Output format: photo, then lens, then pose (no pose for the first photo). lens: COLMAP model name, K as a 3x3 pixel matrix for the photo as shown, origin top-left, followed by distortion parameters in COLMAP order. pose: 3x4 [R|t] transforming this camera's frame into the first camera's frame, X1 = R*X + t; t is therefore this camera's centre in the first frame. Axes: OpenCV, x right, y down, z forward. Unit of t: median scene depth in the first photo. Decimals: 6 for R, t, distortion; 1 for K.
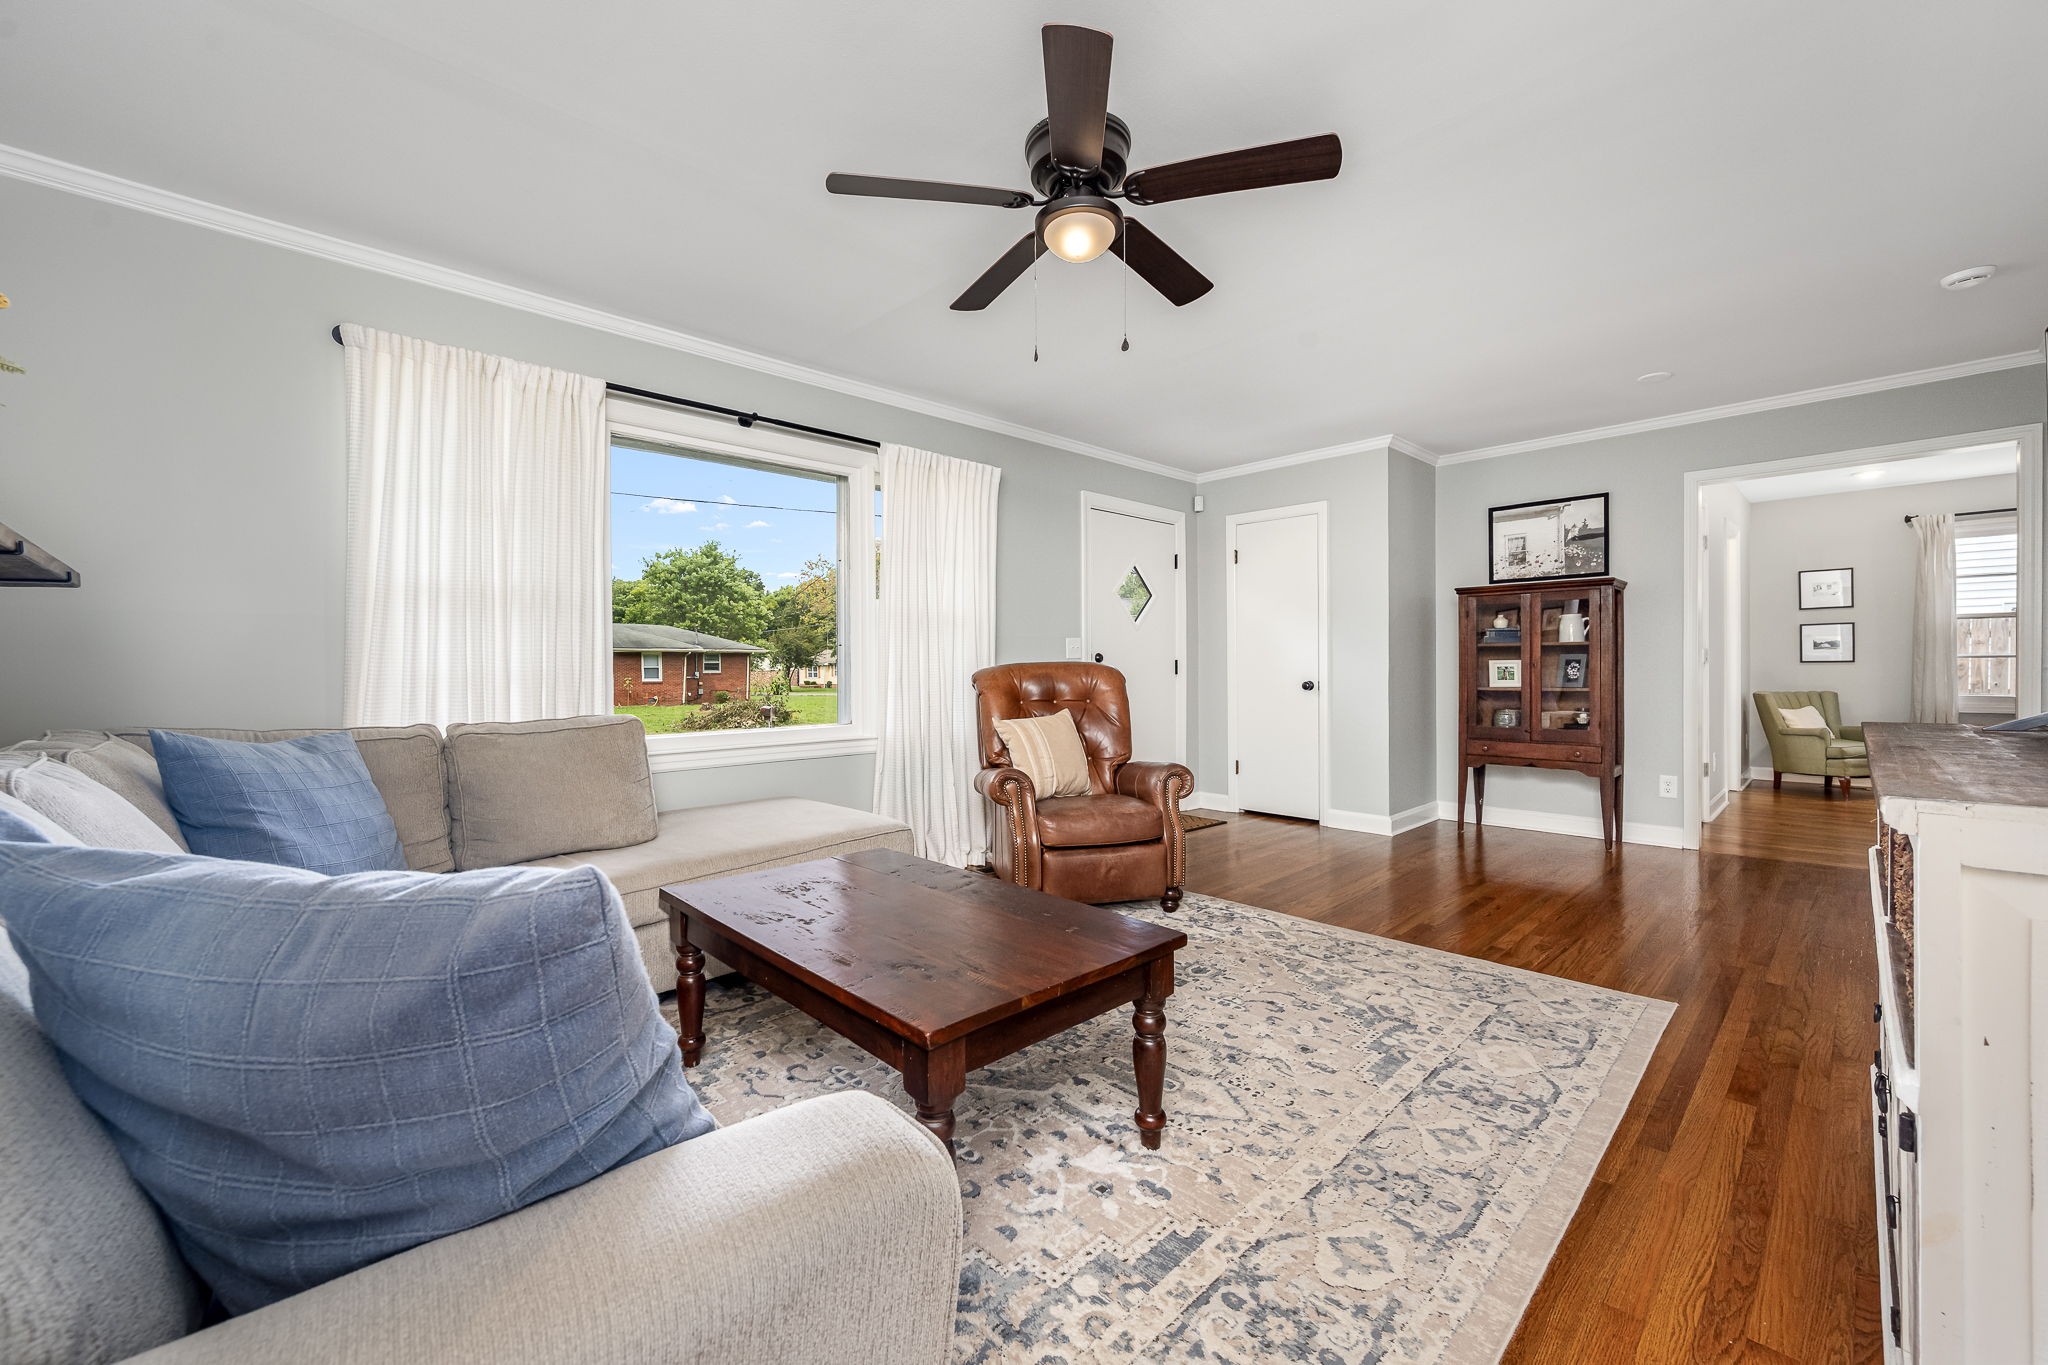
lens RADIAL K [[853.0, 0, 1017.3], [0, 853.0, 690.7], [0, 0, 1]] dist [0.000482, 0.000019]
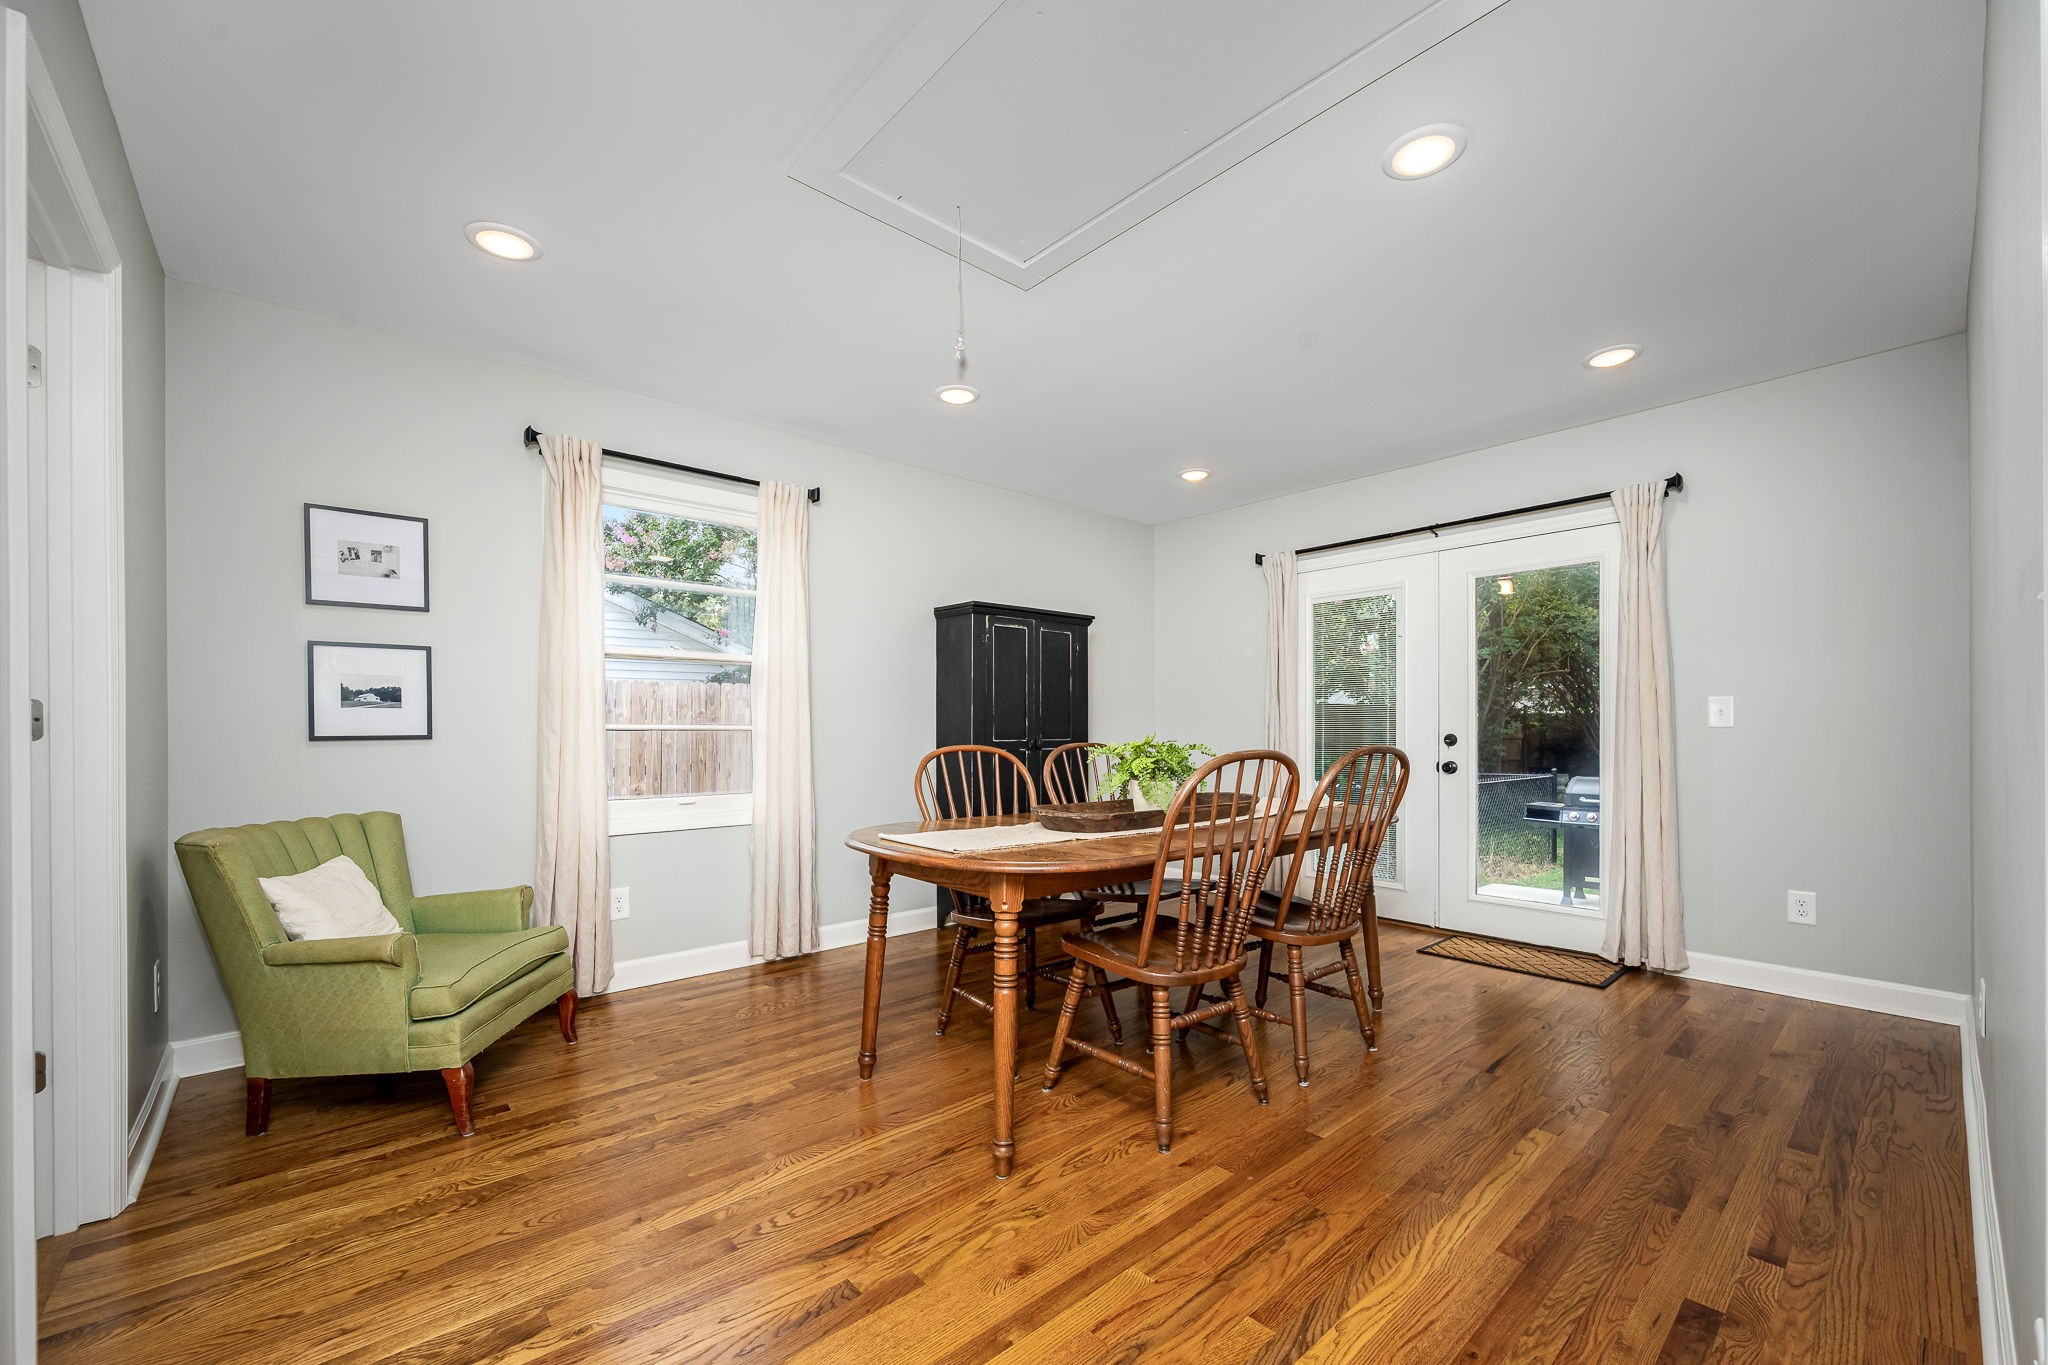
lens RADIAL K [[826.7, 0, 1044.6], [0, 826.7, 731.5], [0, 0, 1]] dist [-0.000950, -0.000028]
pose [[0.060236, -0.001437, 0.998183, 0.580427], [0.030388, 0.999538, -0.000395, -0.027597], [-0.997722, 0.030357, 0.060251, 0.661941]]
